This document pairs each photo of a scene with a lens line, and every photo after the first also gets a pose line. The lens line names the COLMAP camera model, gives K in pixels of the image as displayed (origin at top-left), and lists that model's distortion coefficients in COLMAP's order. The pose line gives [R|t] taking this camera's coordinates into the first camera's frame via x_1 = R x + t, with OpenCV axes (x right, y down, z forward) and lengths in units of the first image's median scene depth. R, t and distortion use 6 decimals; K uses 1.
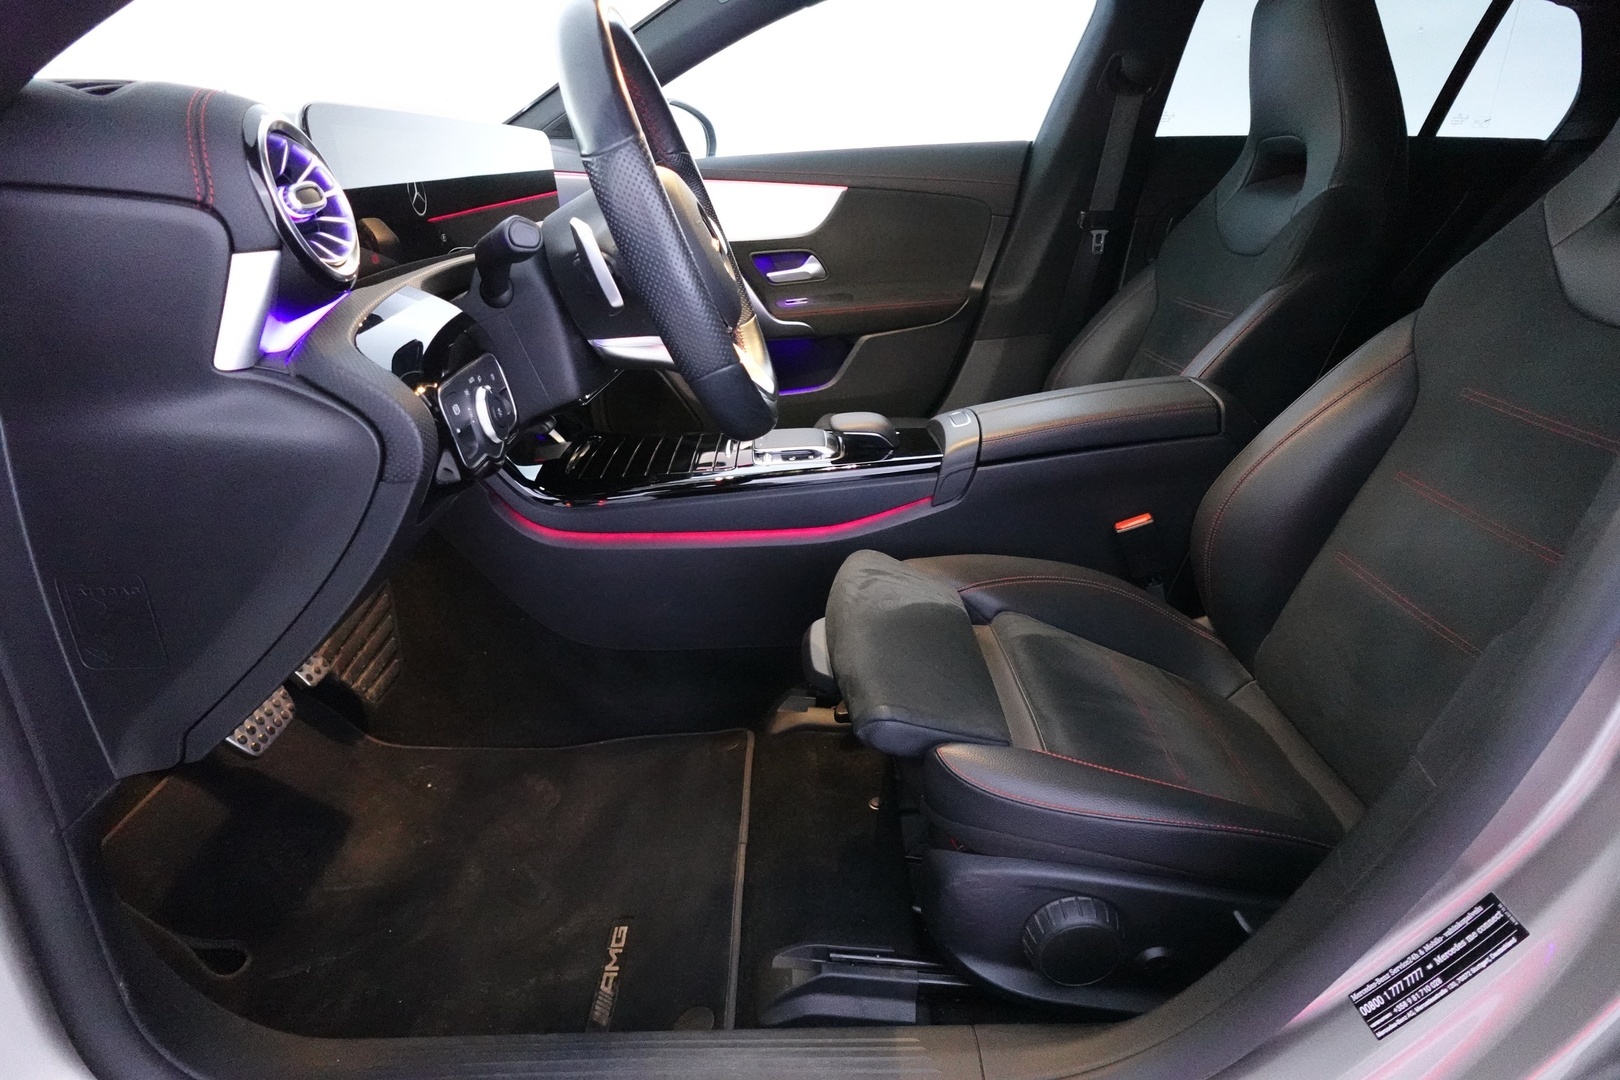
lens RADIAL K [[927.2, 0, 814.4], [0, 927.2, 534.9], [0, 0, 1]] dist [-0.010599, 0.003460]
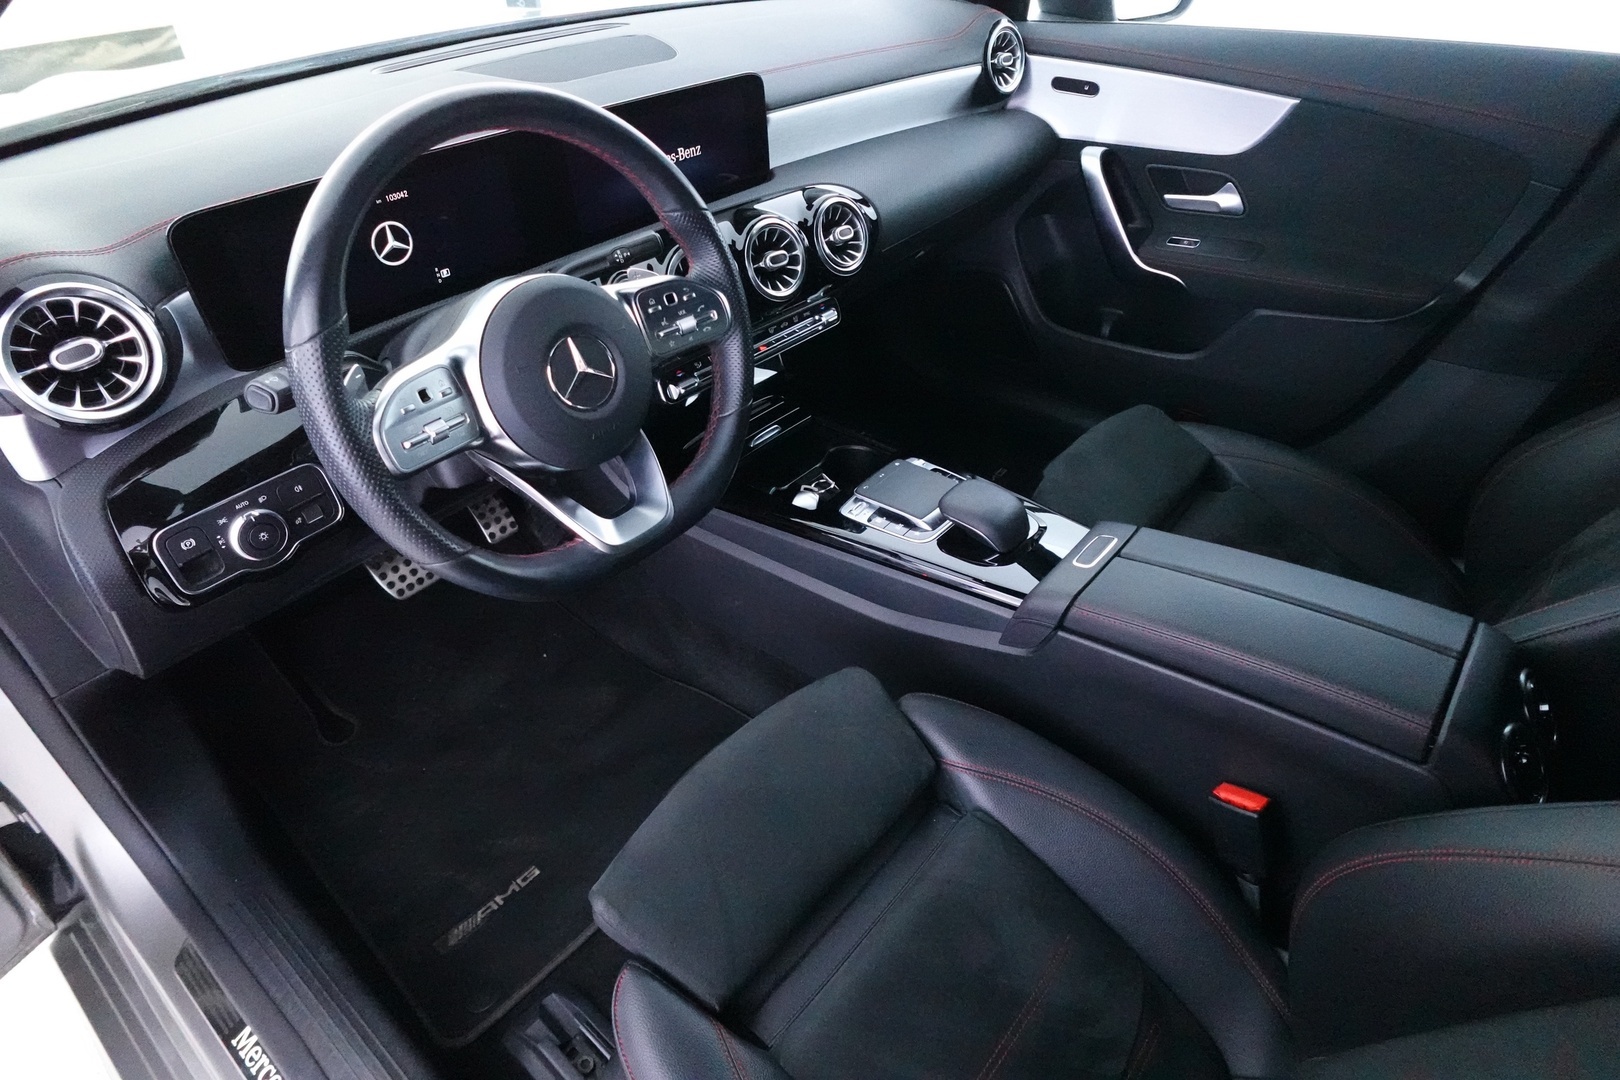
lens RADIAL K [[927.2, 0, 816.3], [0, 927.2, 540.0], [0, 0, 1]] dist [-0.010599, 0.003460]
pose [[0.750850, 0.412446, -0.515861, 0.385304], [-0.243964, 0.899007, 0.363687, -0.365343], [0.613764, -0.147223, 0.775641, 0.288340]]
